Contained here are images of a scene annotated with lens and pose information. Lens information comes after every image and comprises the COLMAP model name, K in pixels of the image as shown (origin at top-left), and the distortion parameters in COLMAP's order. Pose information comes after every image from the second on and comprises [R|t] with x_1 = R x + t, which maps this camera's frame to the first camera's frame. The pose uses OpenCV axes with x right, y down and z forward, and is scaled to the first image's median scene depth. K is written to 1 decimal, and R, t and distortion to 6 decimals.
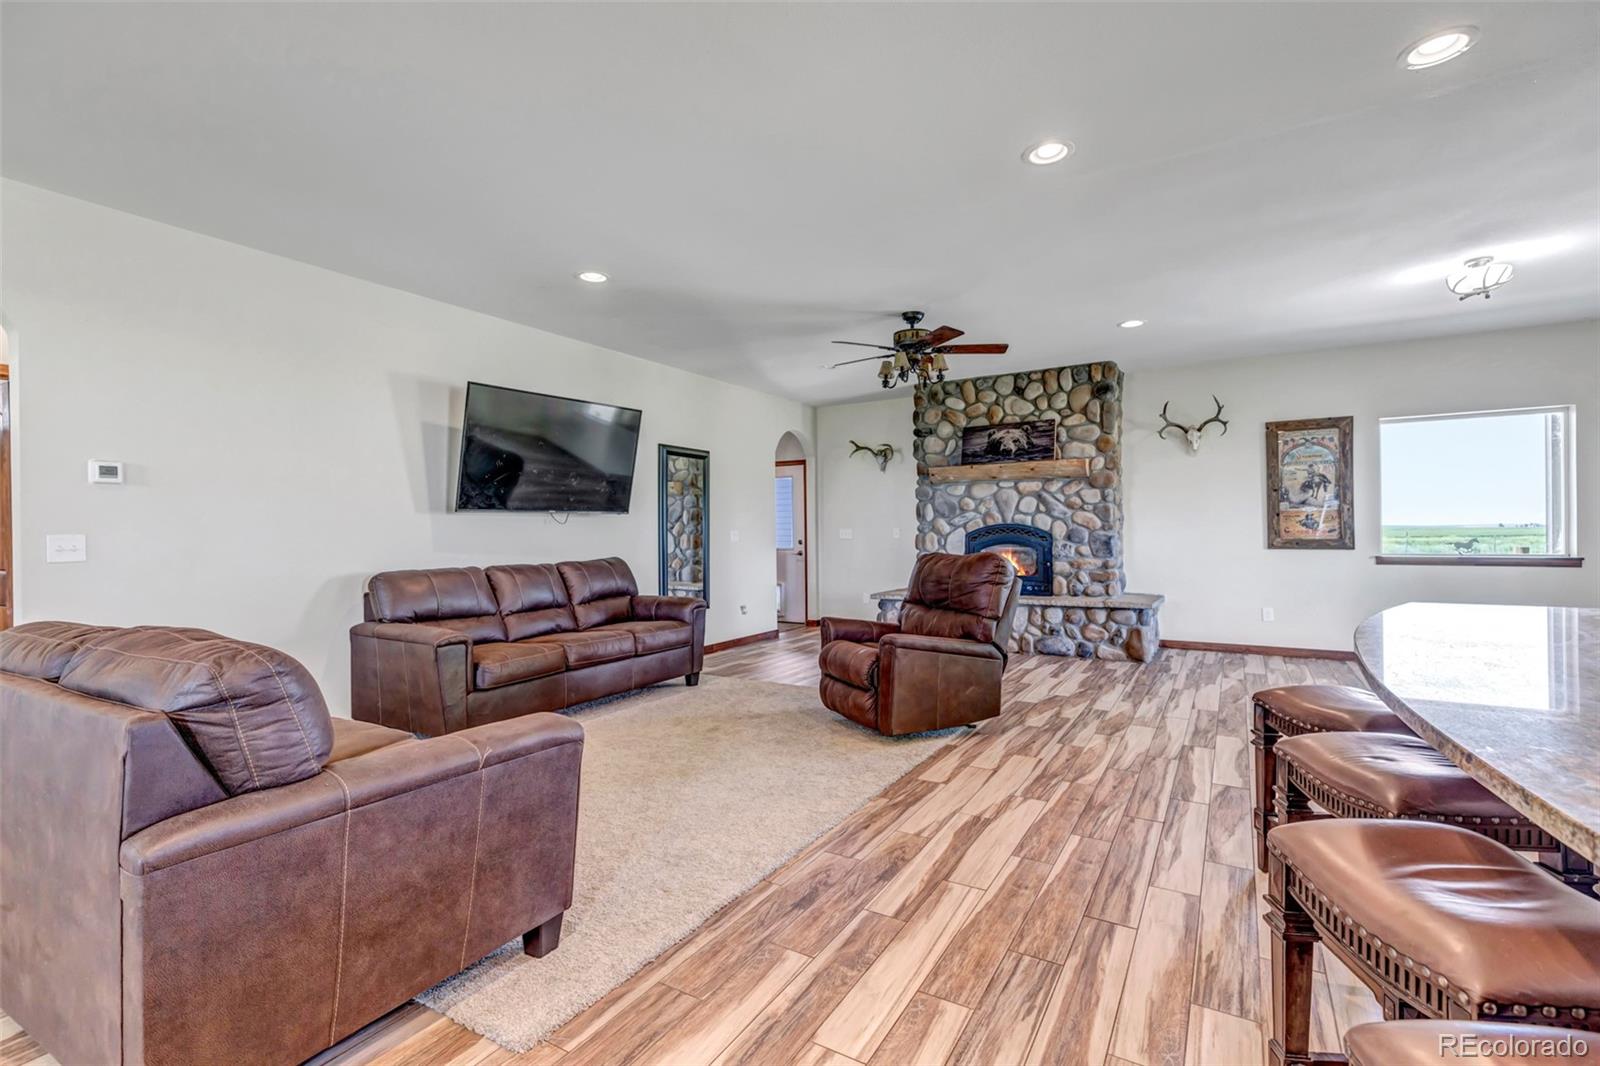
lens RADIAL K [[730.3, 0, 795.7], [0, 730.3, 533.7], [0, 0, 1]] dist [0.005130, 0.000398]
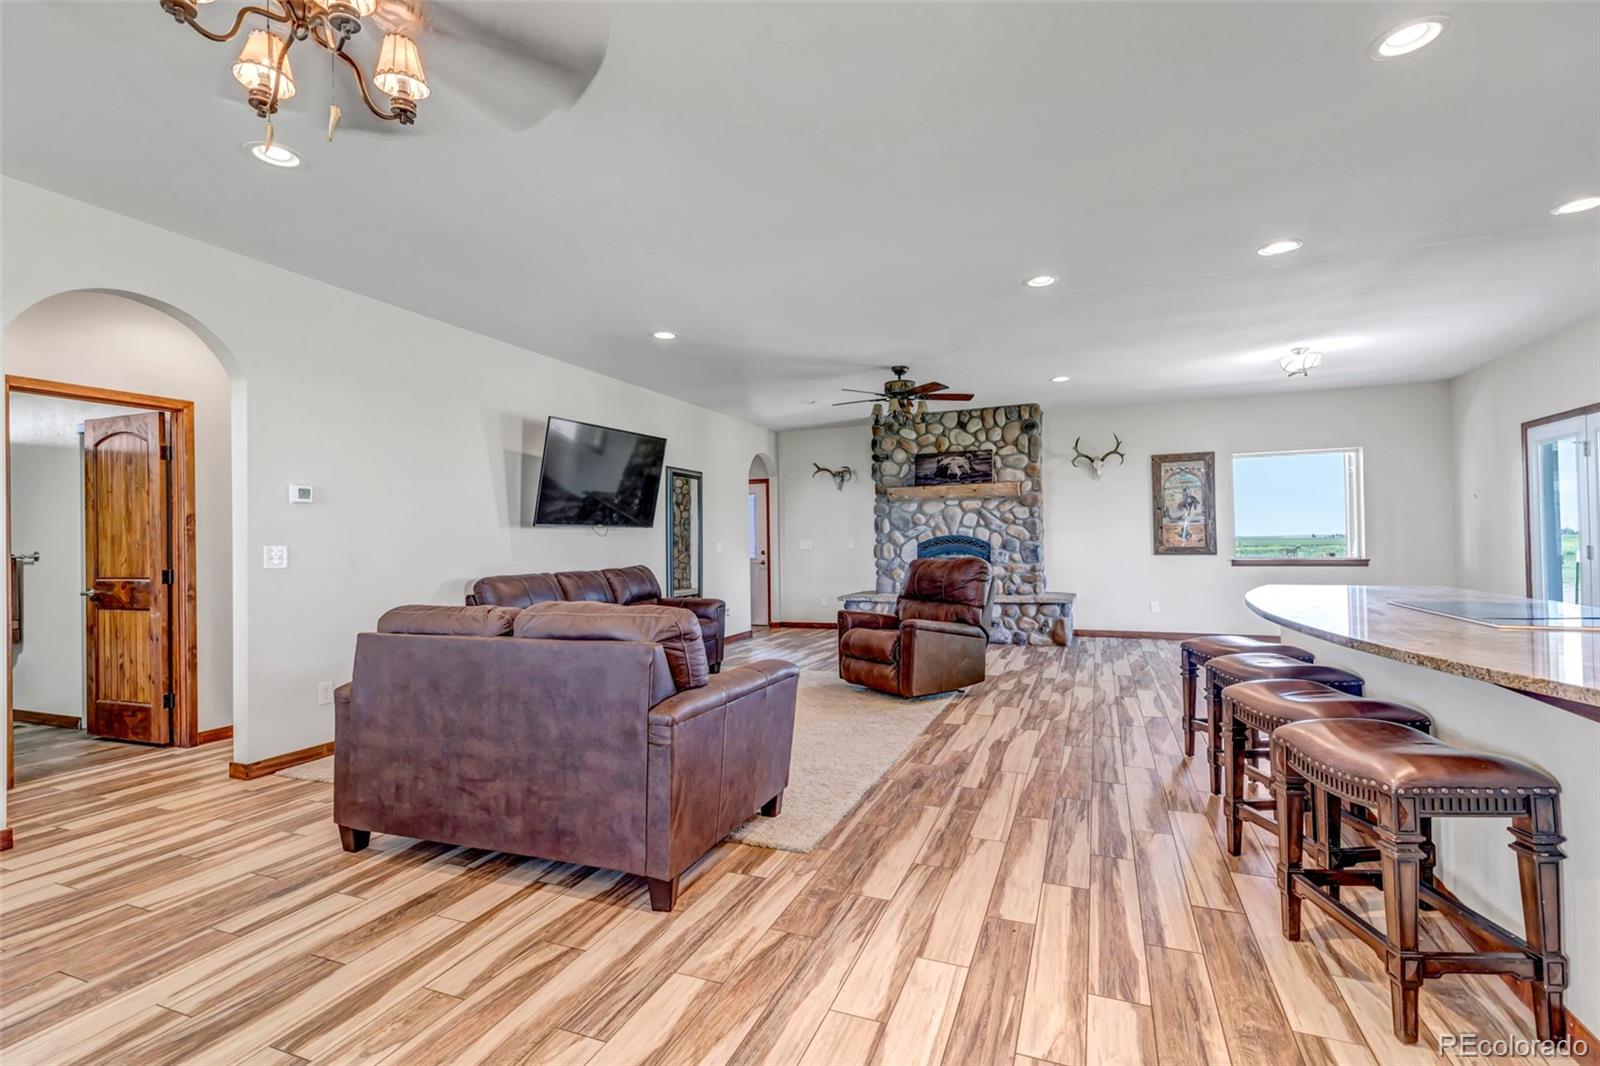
lens RADIAL K [[730.3, 0, 798.4], [0, 730.3, 534.8], [0, 0, 1]] dist [0.005130, 0.000398]
pose [[0.988450, -0.002344, 0.151532, -0.196743], [0.004697, 0.999874, -0.015172, 0.003032], [-0.151477, 0.015708, 0.988336, -0.199305]]
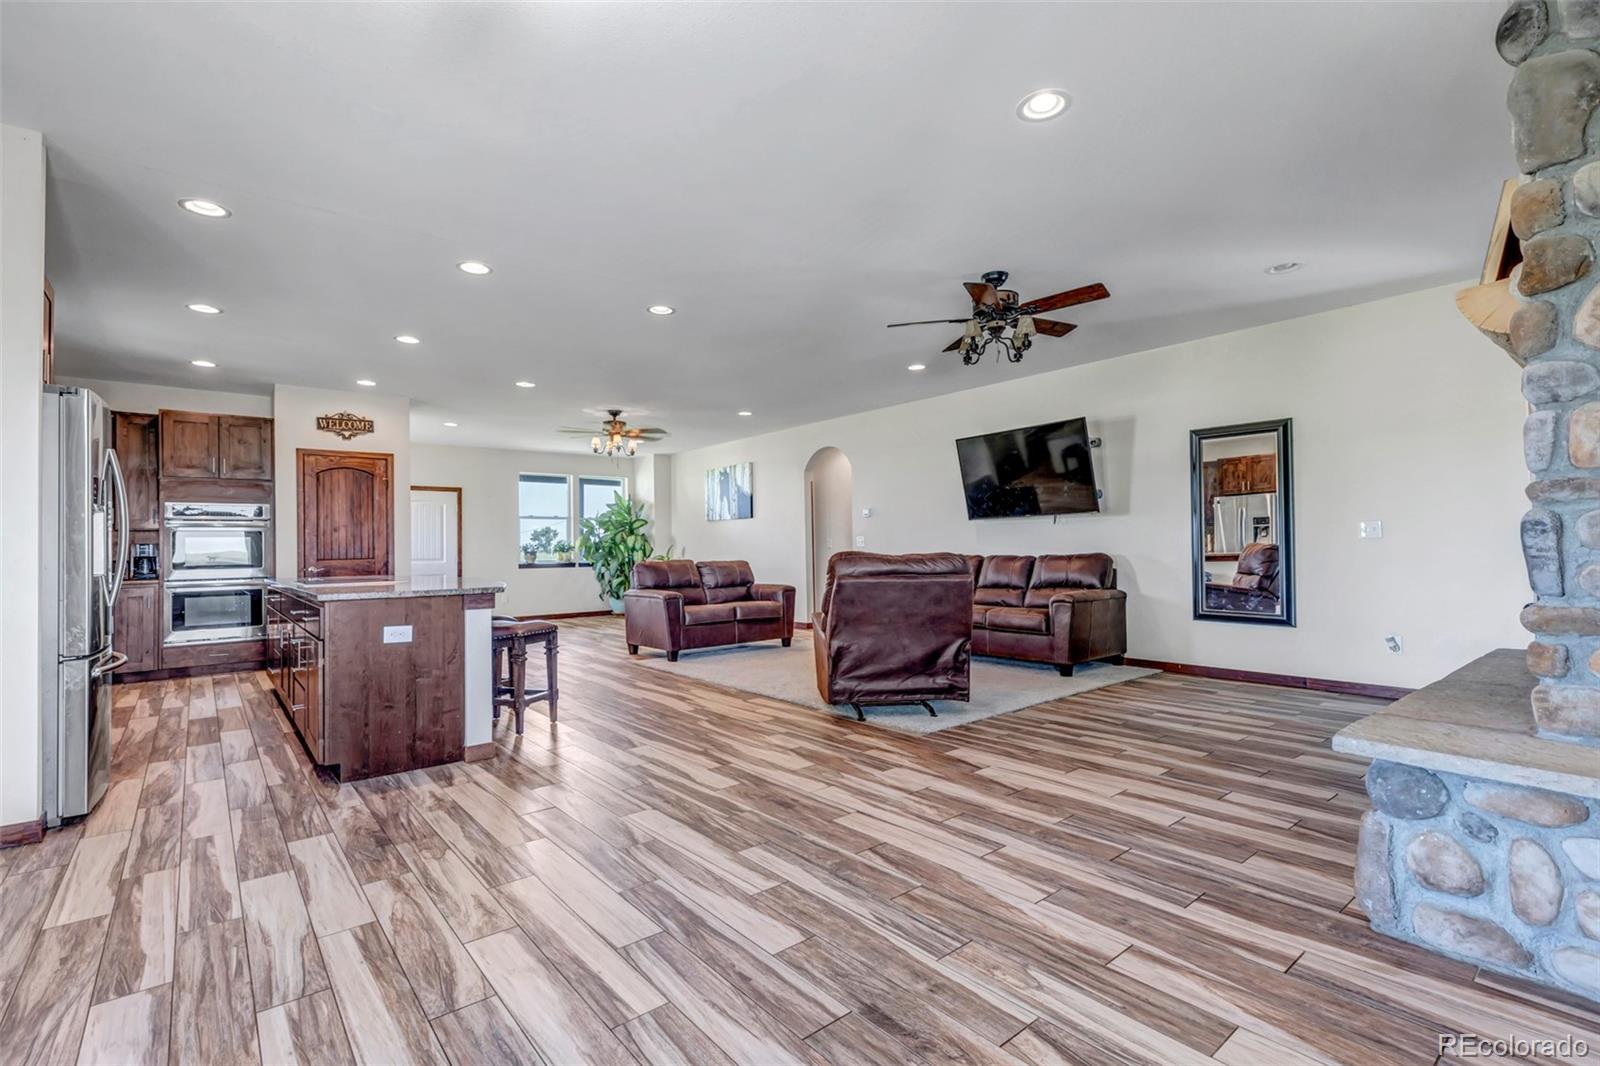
lens RADIAL K [[730.3, 0, 801.2], [0, 730.3, 531.3], [0, 0, 1]] dist [0.005130, 0.000398]
pose [[-0.339175, -0.006337, -0.940702, 0.994466], [0.014620, 0.999821, -0.012007, 0.006587], [0.940610, -0.017826, -0.339022, 1.018316]]
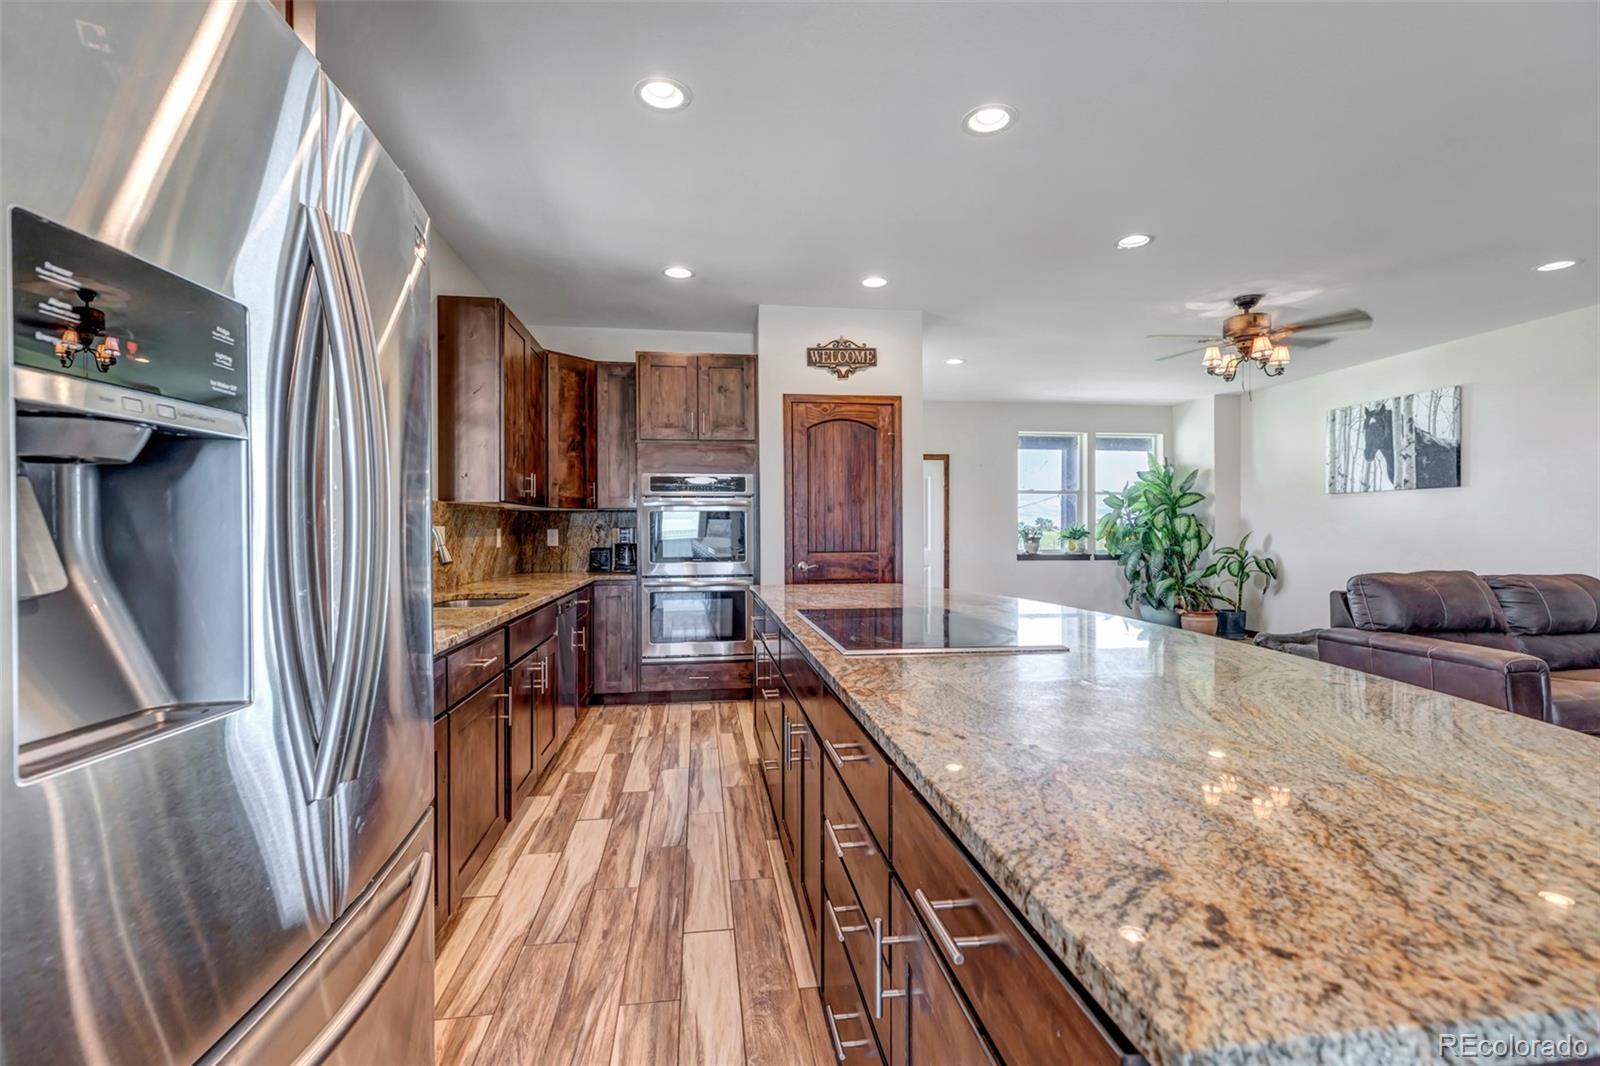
lens RADIAL K [[730.3, 0, 801.3], [0, 730.3, 531.1], [0, 0, 1]] dist [0.005130, 0.000398]
pose [[-0.779986, 0.012391, -0.625674, 0.633135], [0.006813, 0.999913, 0.011308, -0.007858], [0.625760, 0.004557, -0.780002, 0.464880]]
